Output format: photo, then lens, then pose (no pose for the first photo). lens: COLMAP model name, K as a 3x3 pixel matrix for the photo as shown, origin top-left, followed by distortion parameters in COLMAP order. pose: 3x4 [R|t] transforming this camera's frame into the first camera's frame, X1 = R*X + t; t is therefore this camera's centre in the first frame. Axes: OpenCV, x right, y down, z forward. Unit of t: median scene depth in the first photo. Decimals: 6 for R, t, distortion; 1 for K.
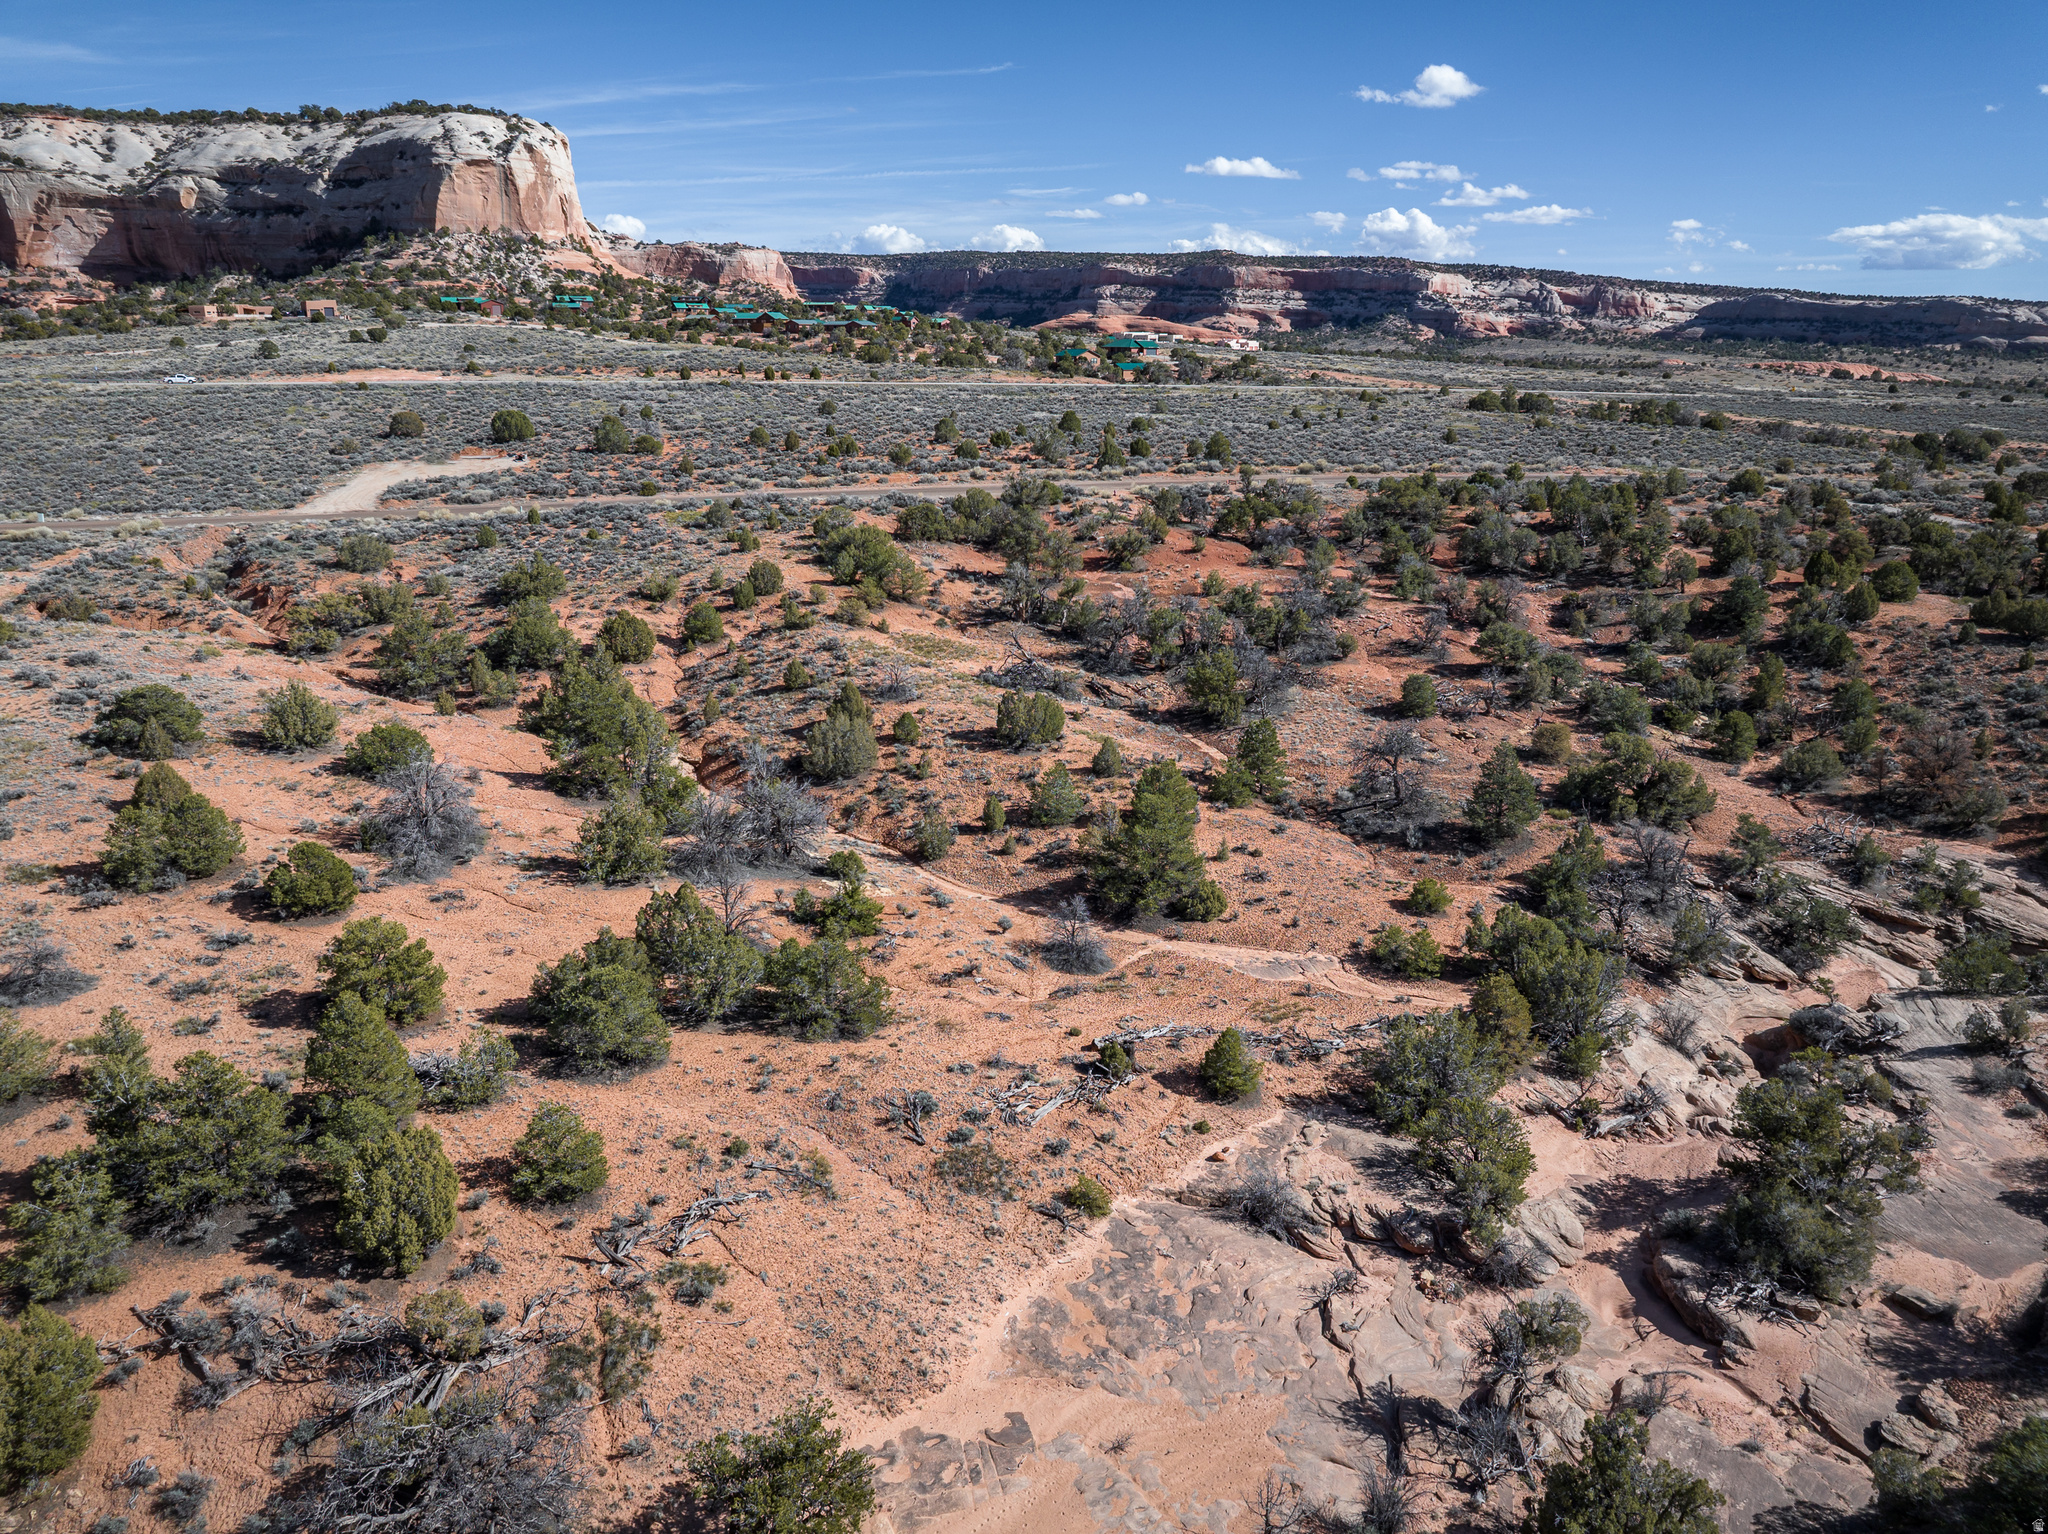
lens RADIAL K [[1456.8, 0, 1018.0], [0, 1456.8, 760.4], [0, 0, 1]] dist [-0.065886, 0.040076]
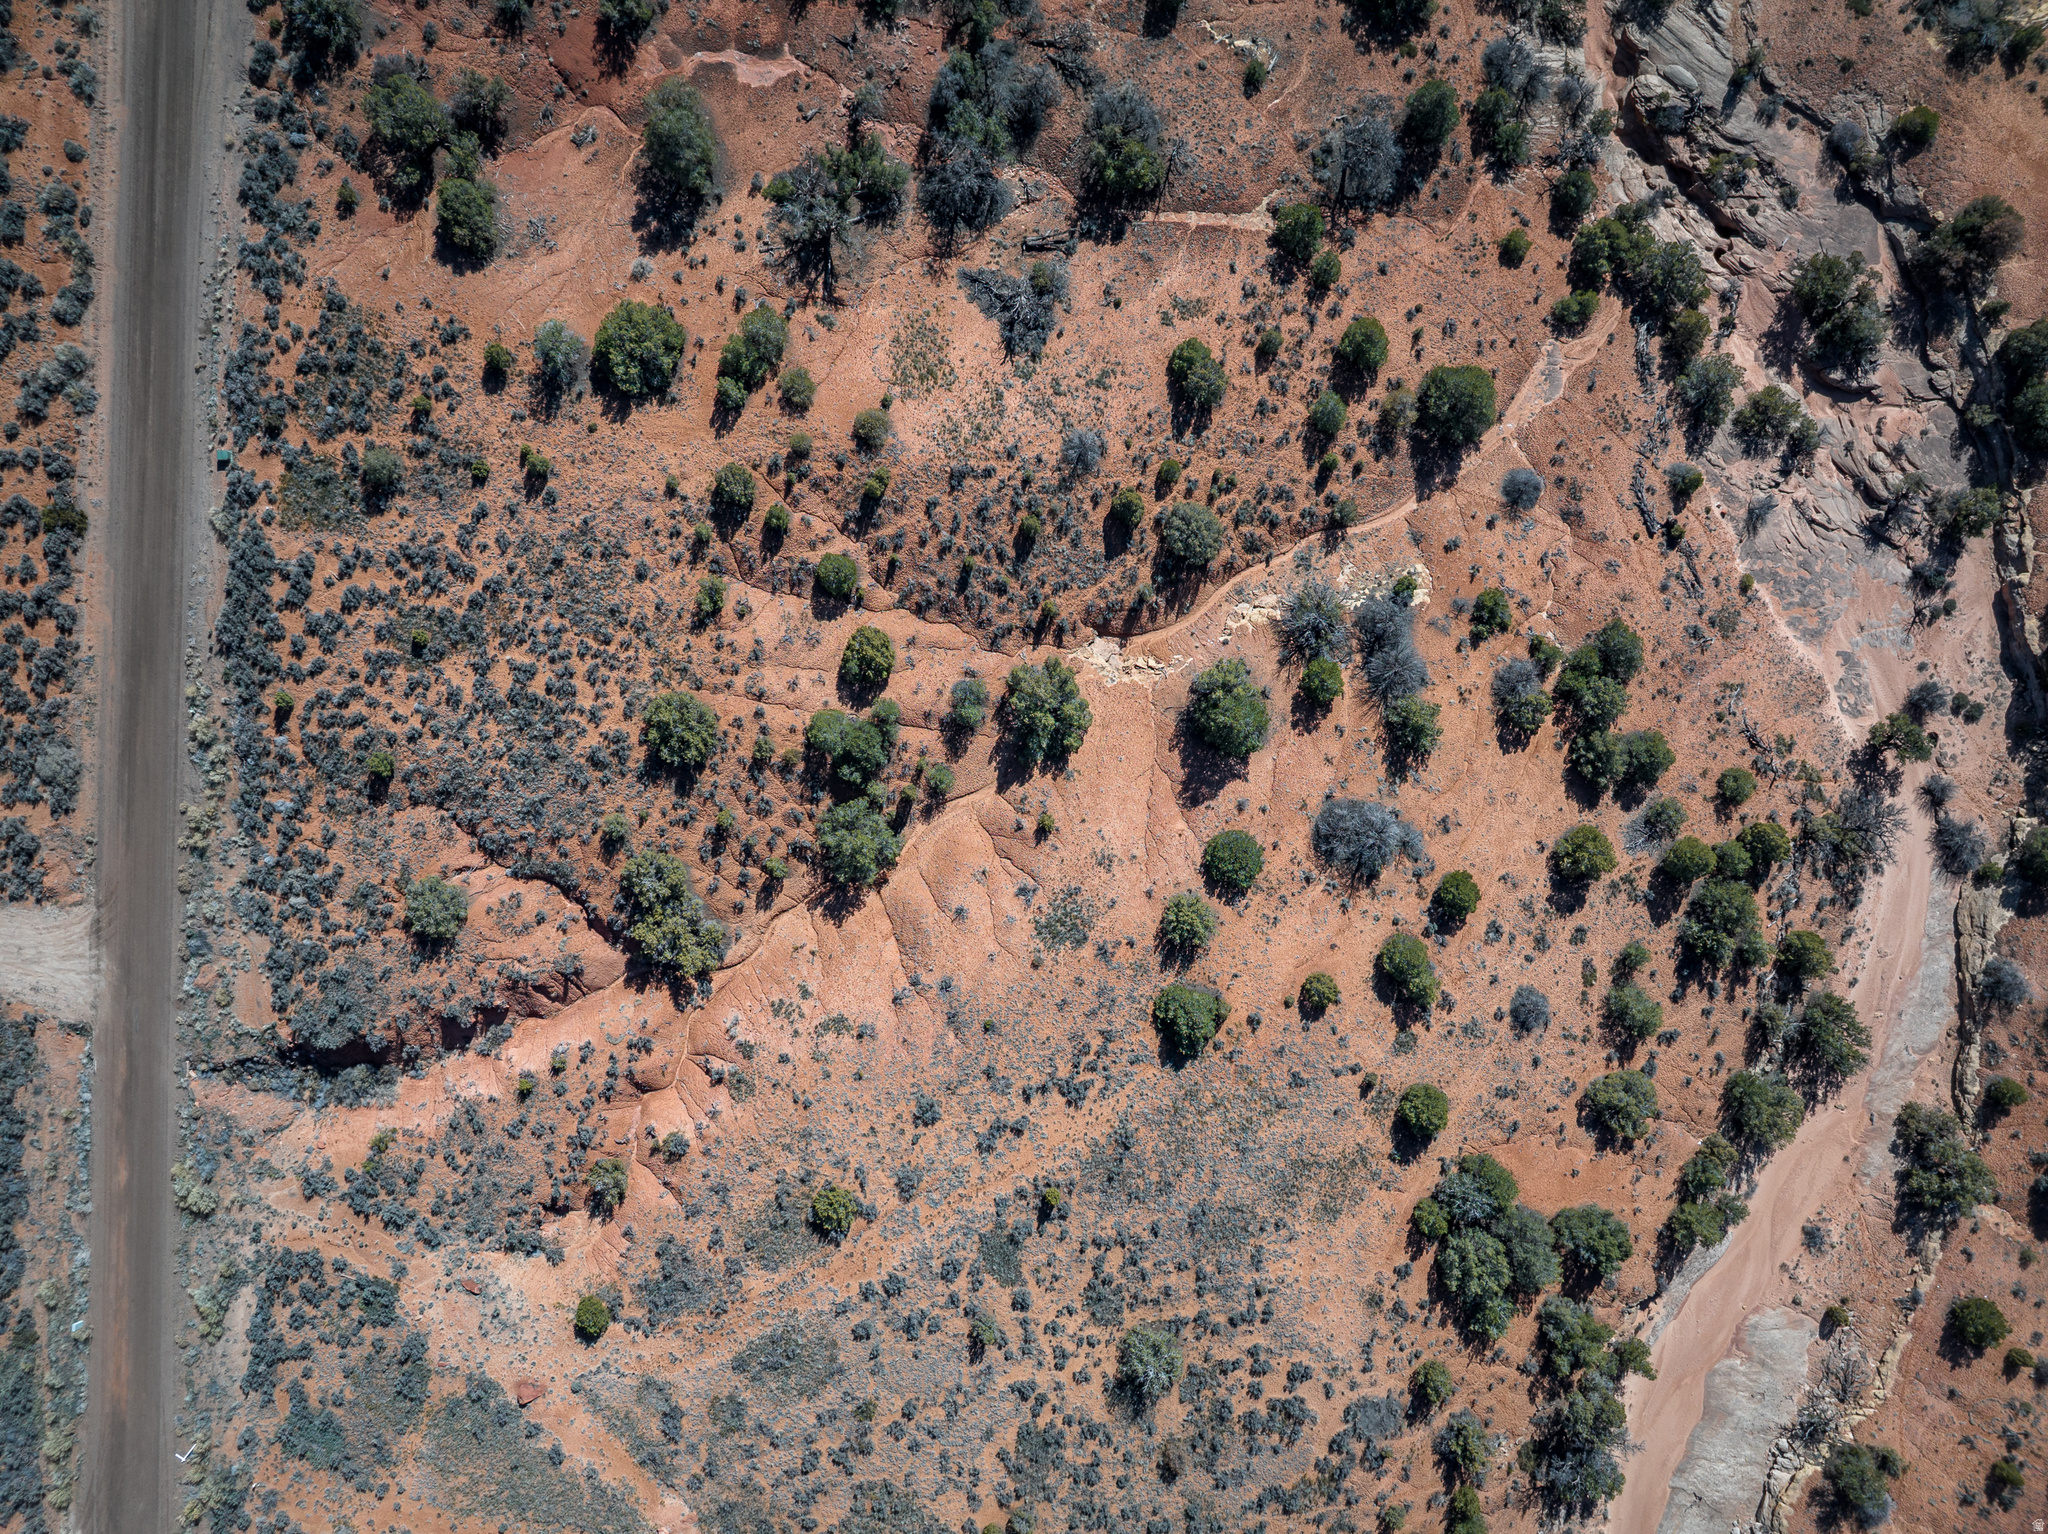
lens RADIAL K [[1441.3, 0, 1015.5], [0, 1441.3, 797.5], [0, 0, 1]] dist [-0.038327, 0.009844]
pose [[0.359828, -0.933017, -0.001371, -0.060741], [0.256504, 0.097511, 0.961612, -0.190655], [-0.897067, -0.346367, 0.274410, 0.110139]]
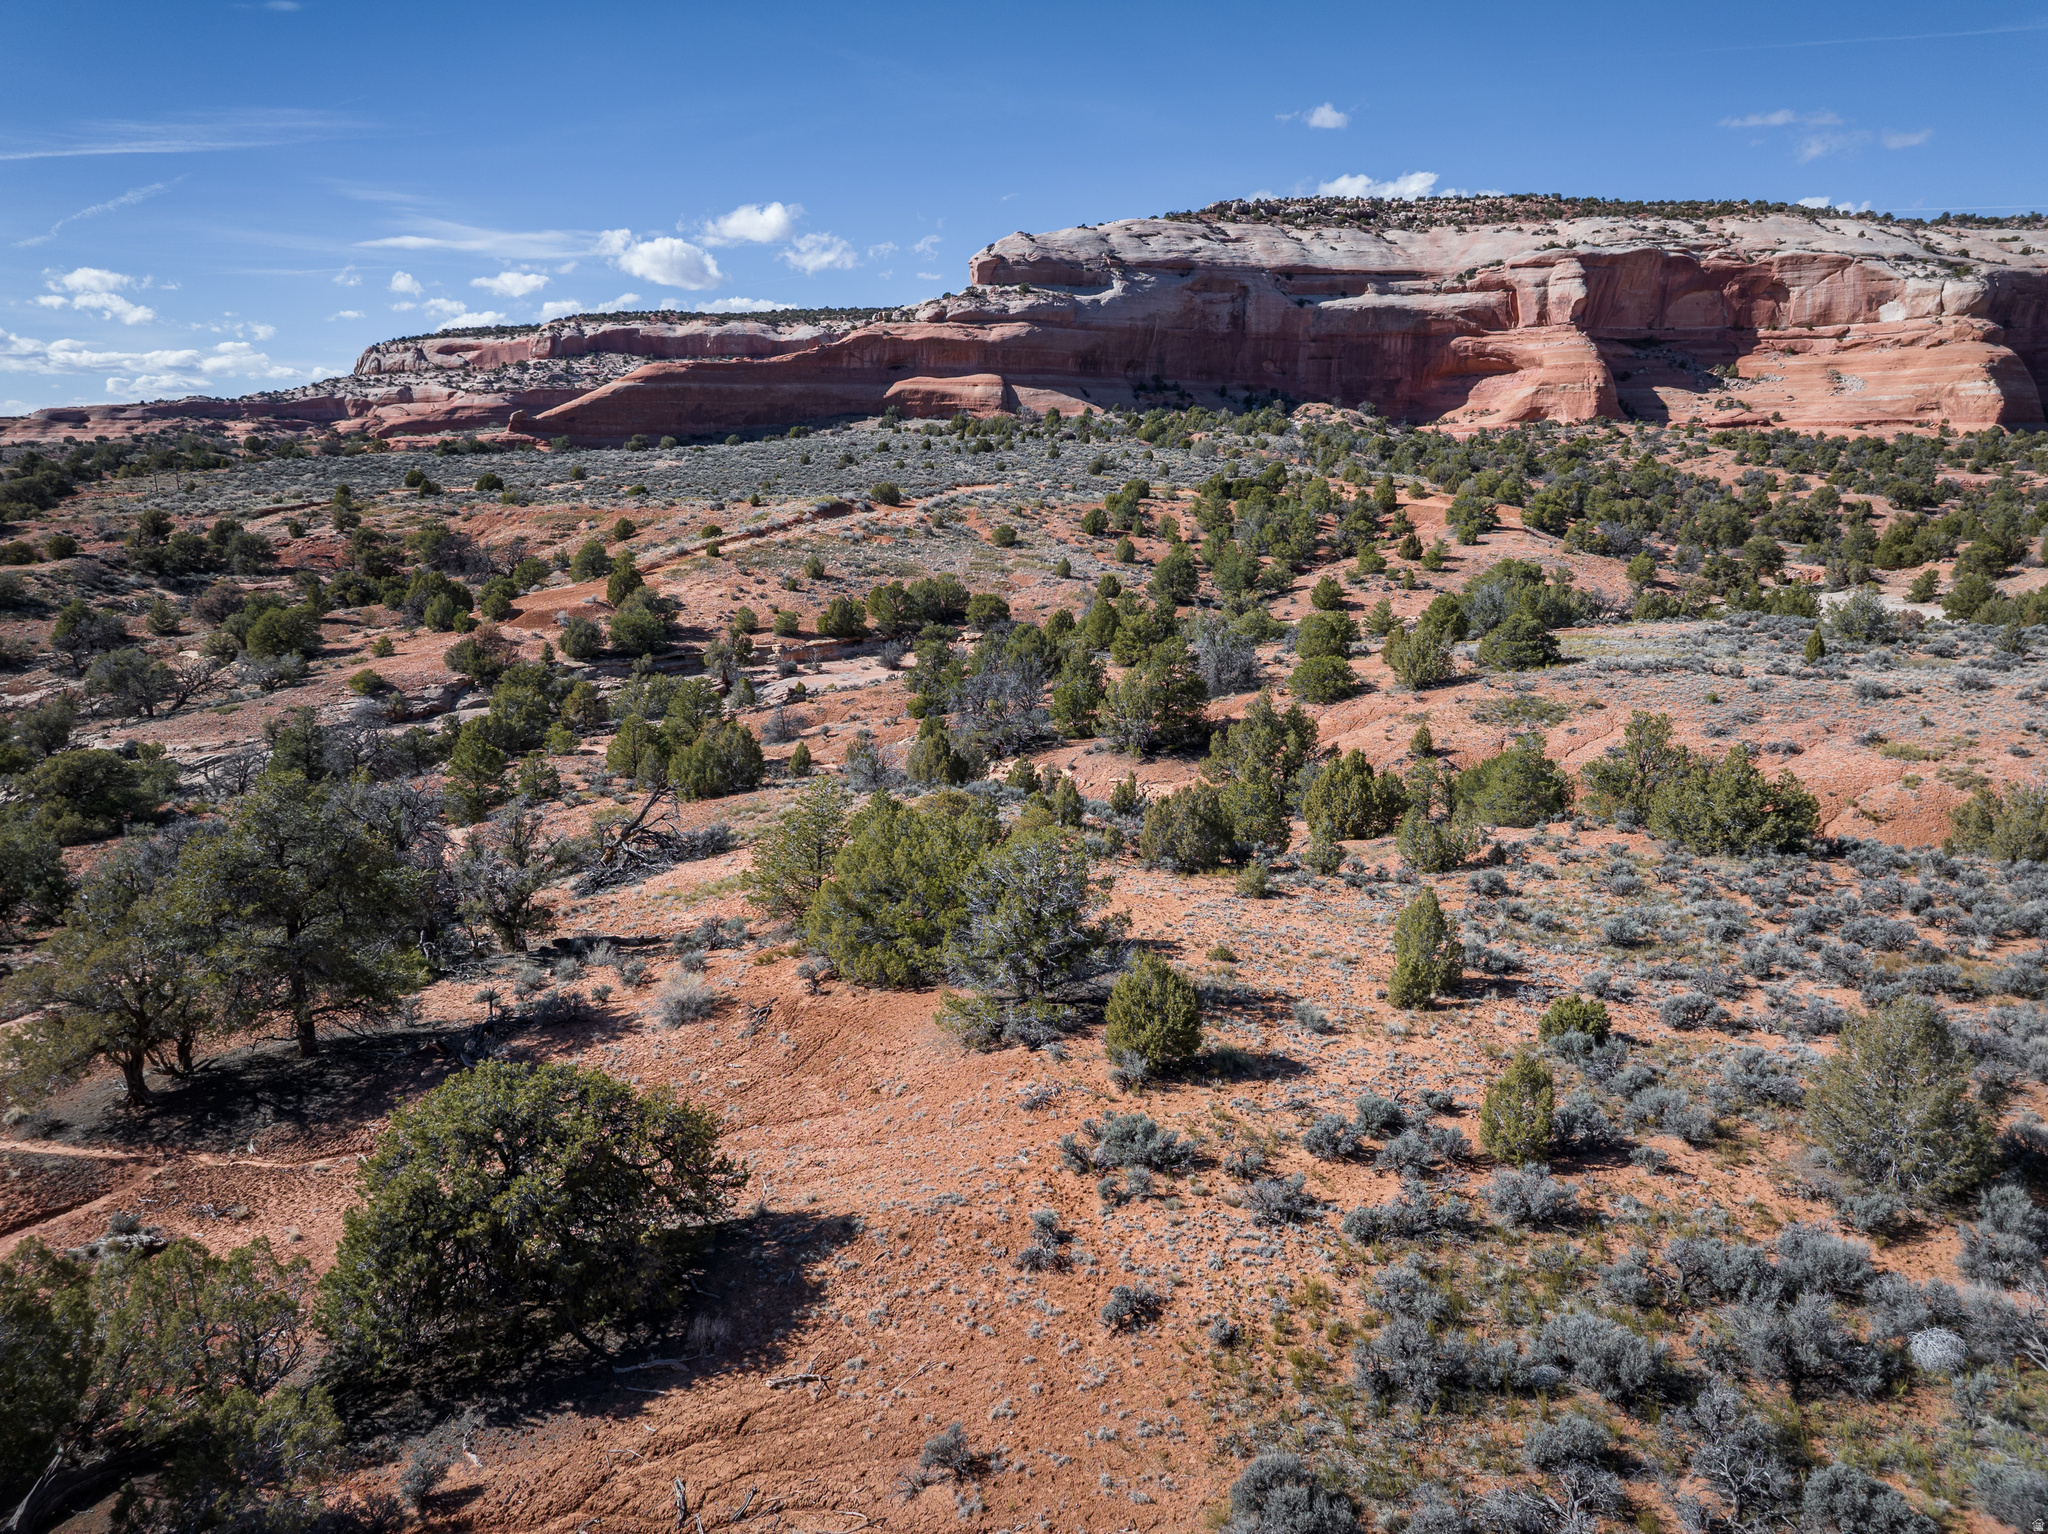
lens RADIAL K [[1449.0, 0, 1021.4], [0, 1449.0, 769.8], [0, 0, 1]] dist [-0.053290, 0.023949]
pose [[-0.999725, -0.008119, 0.022003, -0.029051], [0.003395, 0.878198, 0.478286, -0.066524], [-0.023206, 0.478229, -0.877929, 0.274609]]
